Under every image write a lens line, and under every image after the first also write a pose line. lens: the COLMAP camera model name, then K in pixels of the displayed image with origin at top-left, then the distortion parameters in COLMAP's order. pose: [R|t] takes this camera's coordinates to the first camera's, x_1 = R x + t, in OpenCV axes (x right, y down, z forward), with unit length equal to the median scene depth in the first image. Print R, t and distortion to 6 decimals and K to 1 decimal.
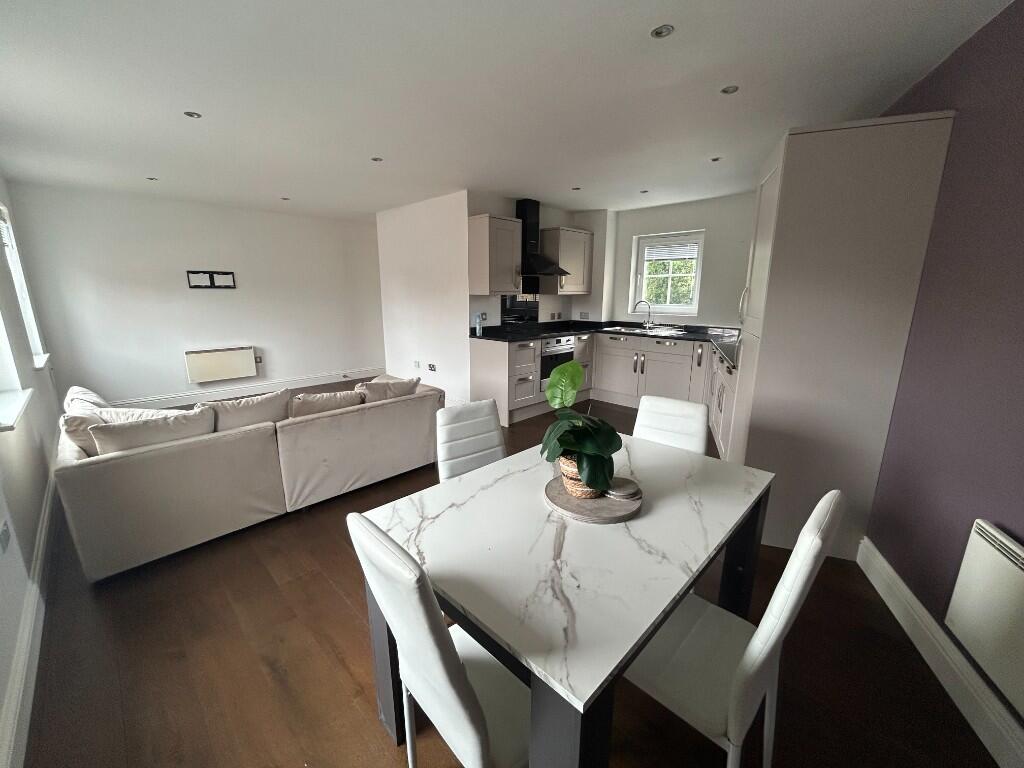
lens RADIAL K [[411.8, 0, 512.0], [0, 411.8, 384.0], [0, 0, 1]] dist [-0.001672, -0.000028]
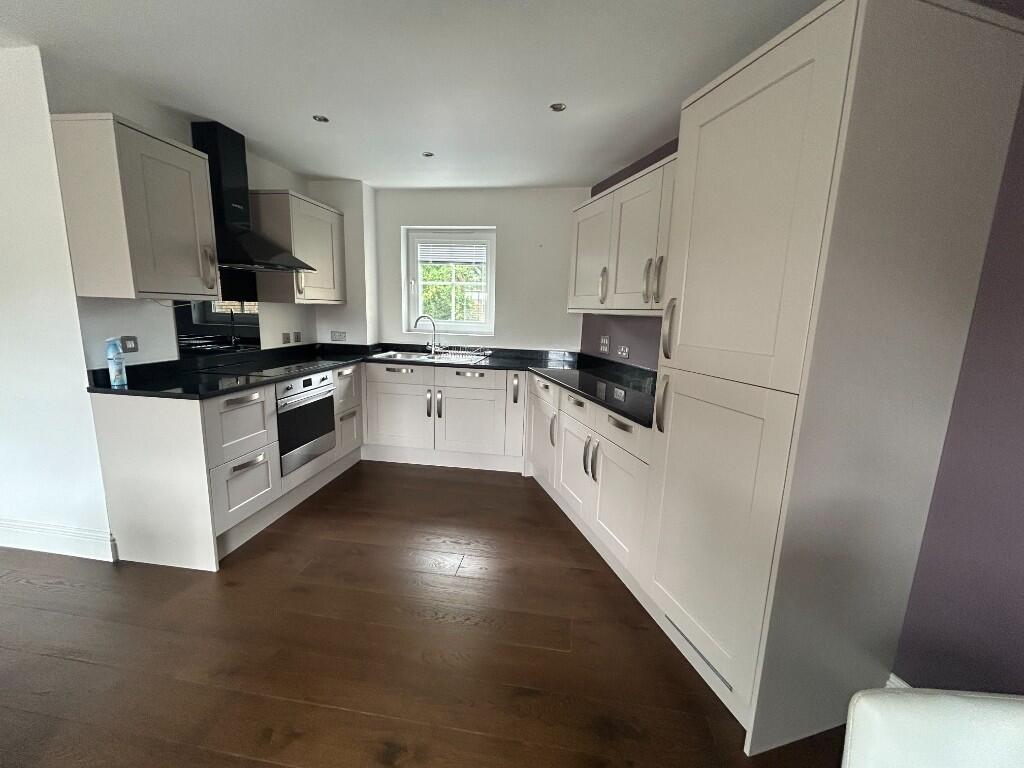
lens RADIAL K [[411.8, 0, 512.0], [0, 411.8, 384.0], [0, 0, 1]] dist [-0.001672, -0.000028]
pose [[0.802420, -0.083008, 0.590959, 0.000948], [0.100161, 0.994964, 0.003755, -0.072013], [-0.588294, 0.056178, 0.806693, 0.343746]]
